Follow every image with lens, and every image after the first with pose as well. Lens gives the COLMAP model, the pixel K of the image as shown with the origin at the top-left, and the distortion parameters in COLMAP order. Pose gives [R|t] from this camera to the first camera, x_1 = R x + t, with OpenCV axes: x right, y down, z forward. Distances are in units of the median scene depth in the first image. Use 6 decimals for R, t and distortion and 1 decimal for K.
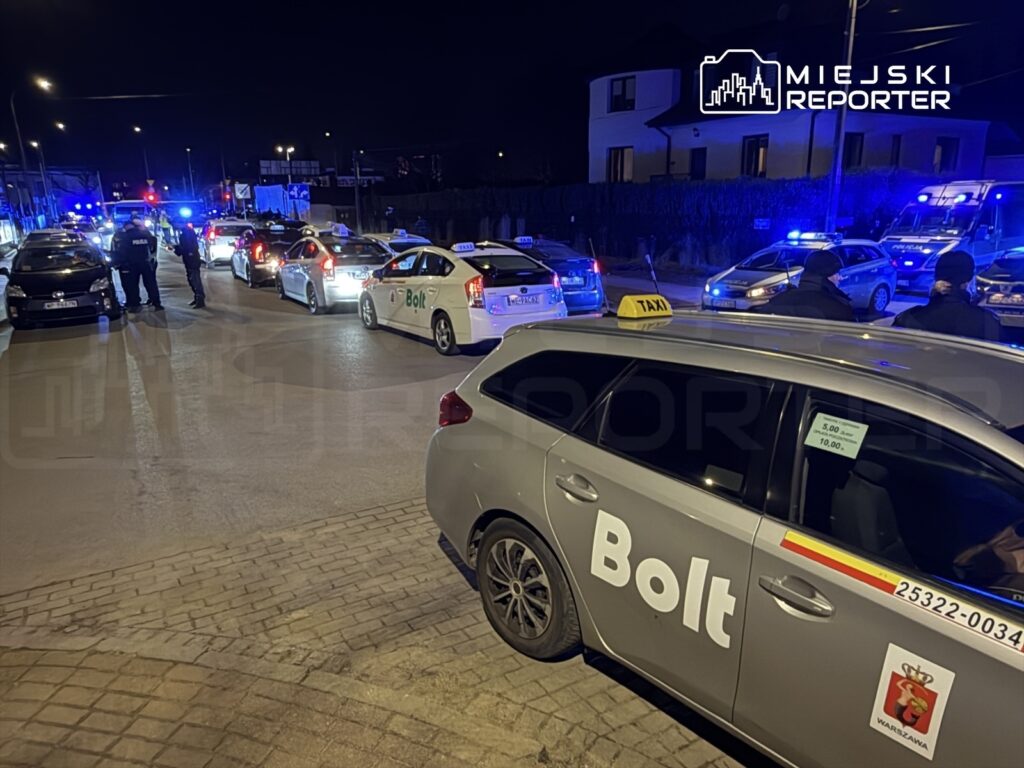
lens RADIAL K [[711.4, 0, 512.0], [0, 711.4, 384.0], [0, 0, 1]] dist [0.001535, 0.000565]
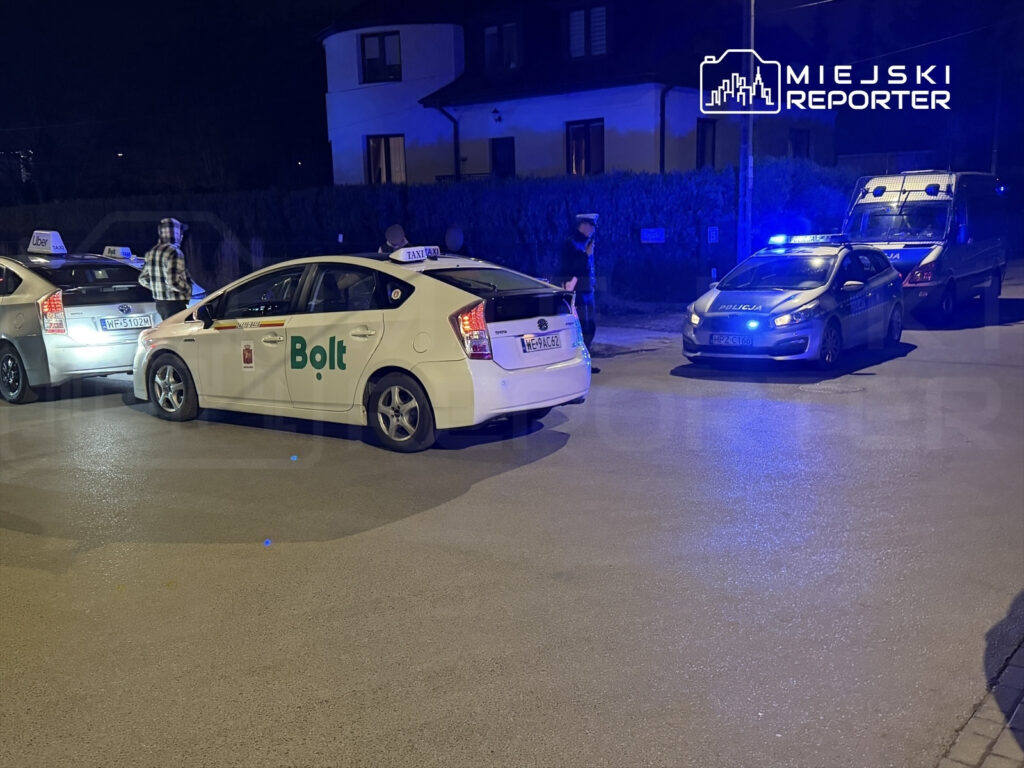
lens RADIAL K [[1004.0, 0, 518.3], [0, 1004.0, 384.8], [0, 0, 1]] dist [0.200935, -0.438925]
pose [[0.930815, -0.065243, 0.359620, -0.203625], [0.100519, 0.991693, -0.080262, -0.015055], [-0.351396, 0.110857, 0.929641, 0.183850]]
